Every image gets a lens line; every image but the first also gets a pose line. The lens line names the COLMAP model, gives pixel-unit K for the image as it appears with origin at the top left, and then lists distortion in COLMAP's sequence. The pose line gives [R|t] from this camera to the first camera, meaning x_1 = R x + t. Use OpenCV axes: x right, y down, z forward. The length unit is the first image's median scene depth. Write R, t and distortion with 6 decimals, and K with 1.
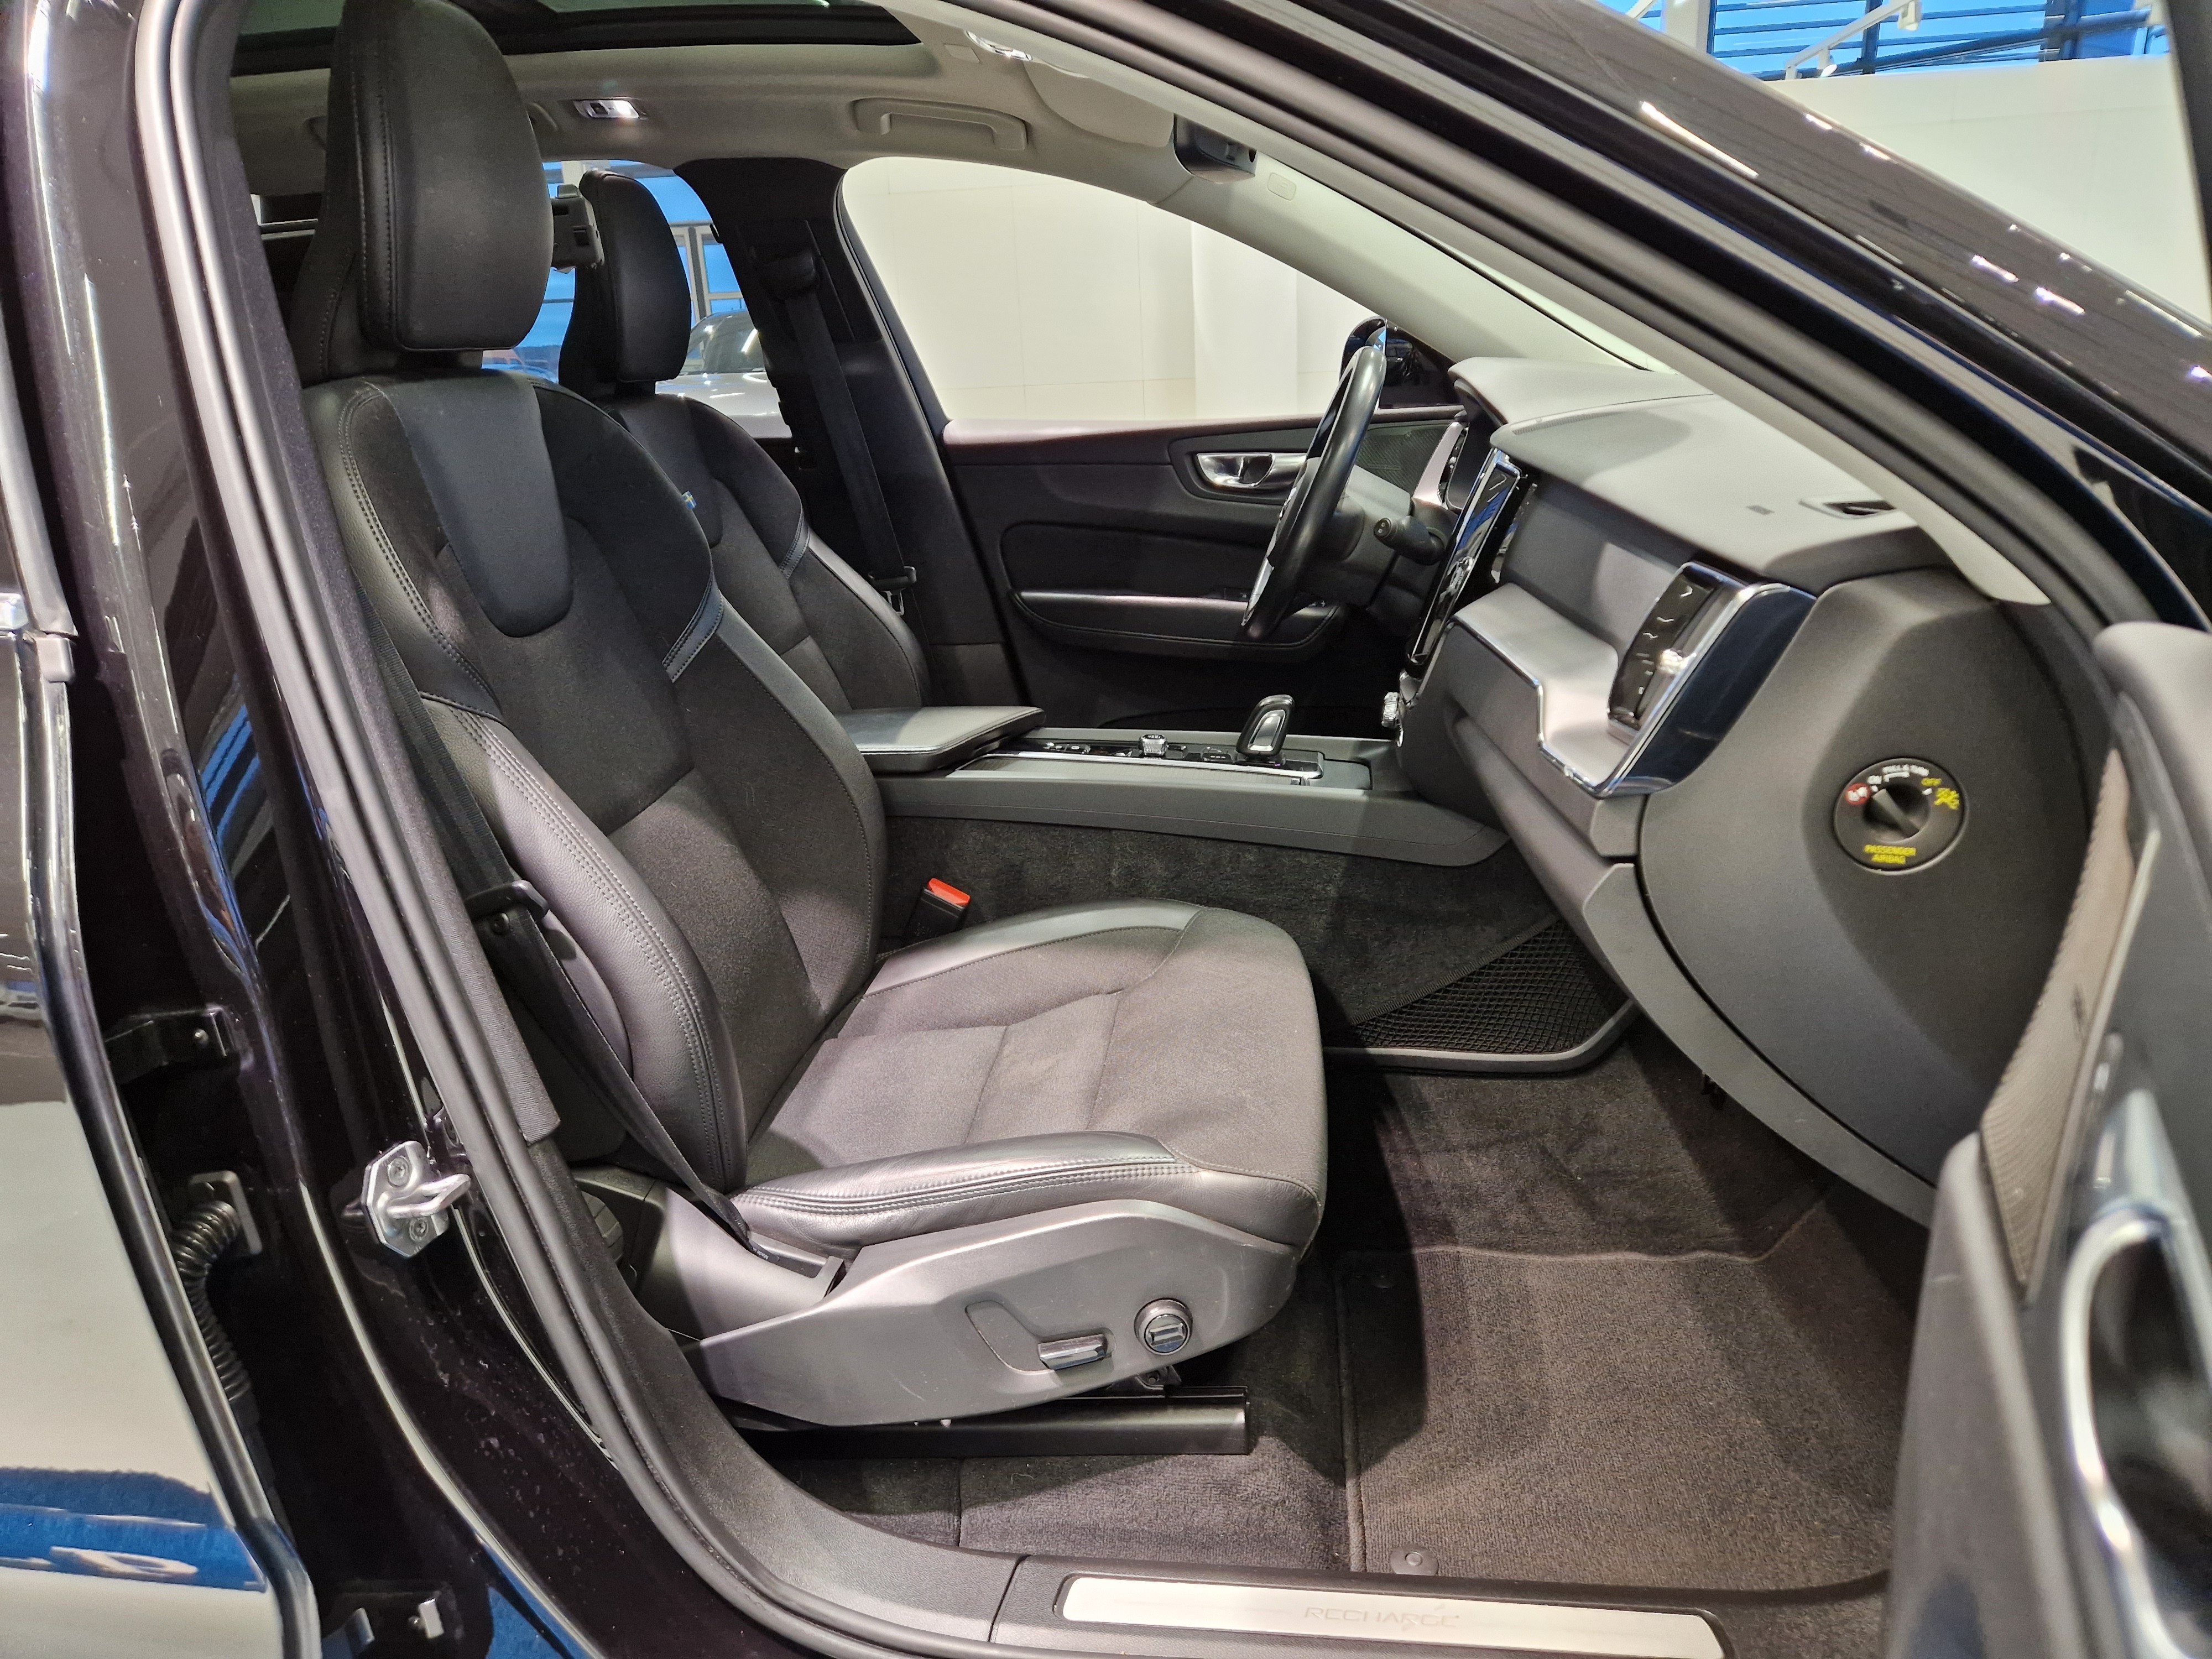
lens RADIAL K [[1481.5, 0, 1118.0], [0, 1481.5, 832.4], [0, 0, 1]] dist [0.108002, -0.099988]
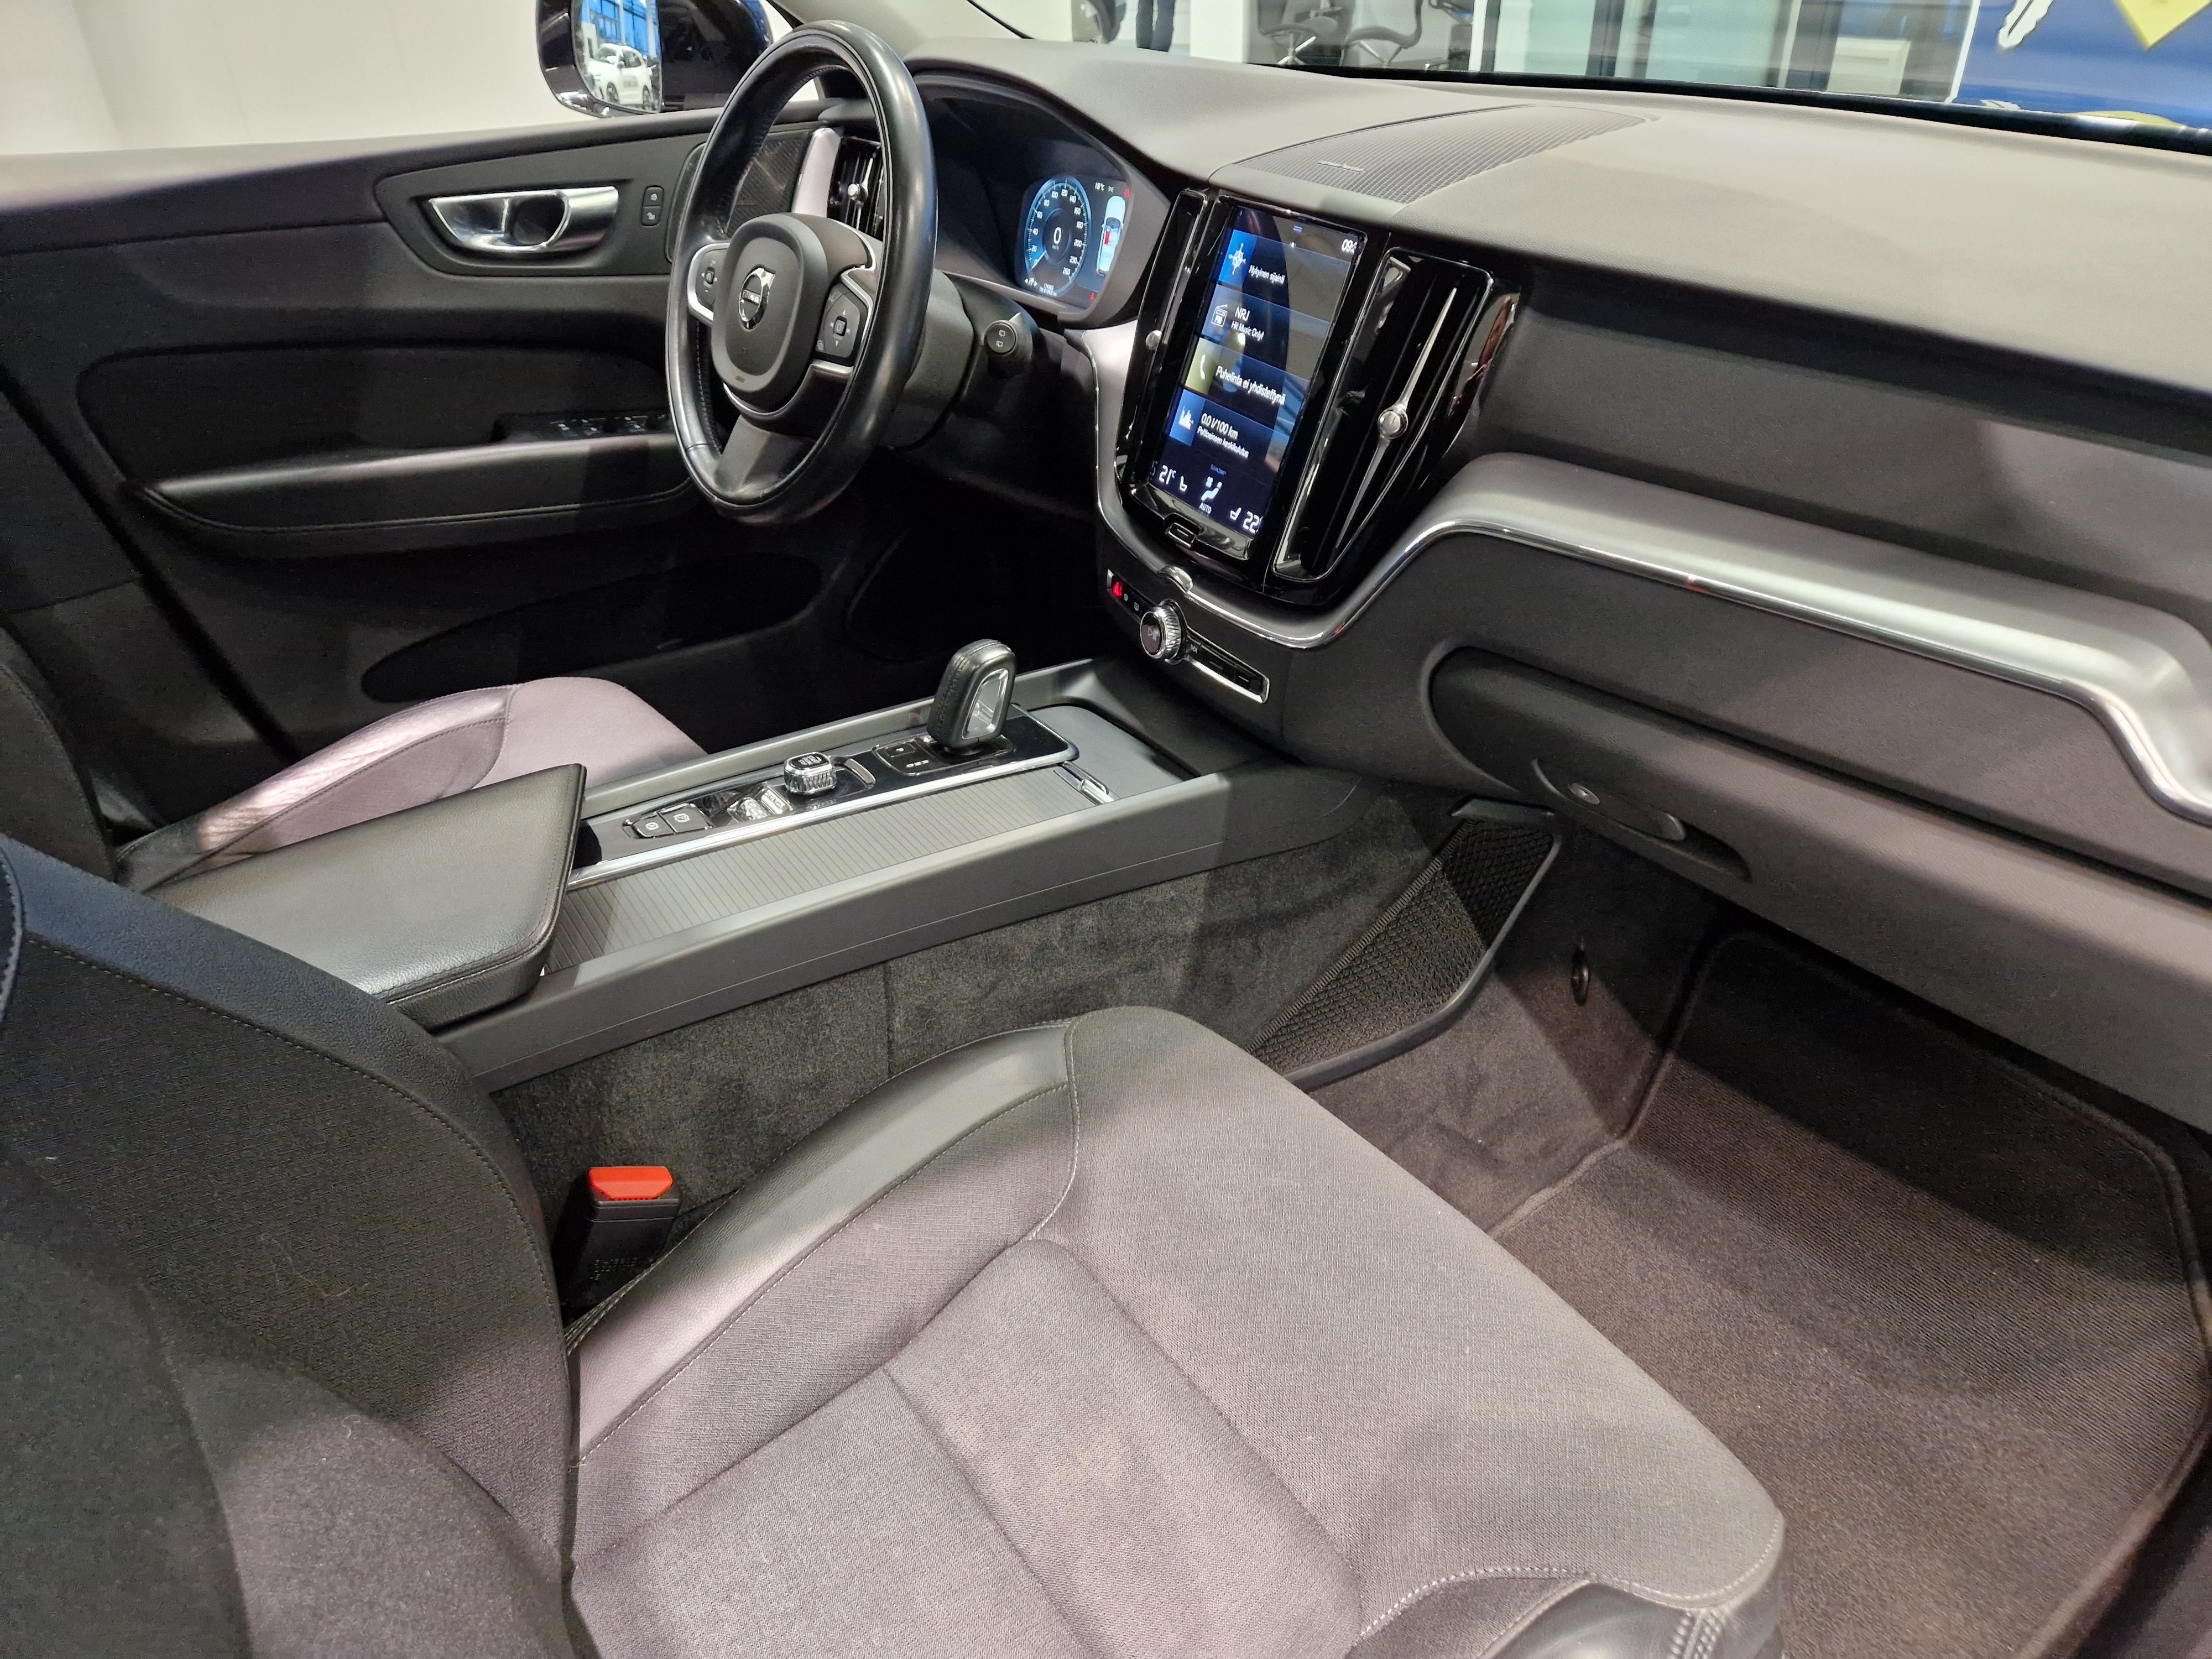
lens RADIAL K [[1467.2, 0, 1082.2], [0, 1467.2, 835.6], [0, 0, 1]] dist [0.065620, -0.042917]
pose [[0.740998, -0.330810, 0.584368, -0.202140], [0.193794, 0.938557, 0.285578, -0.148972], [-0.642935, -0.098365, 0.759578, 0.393300]]
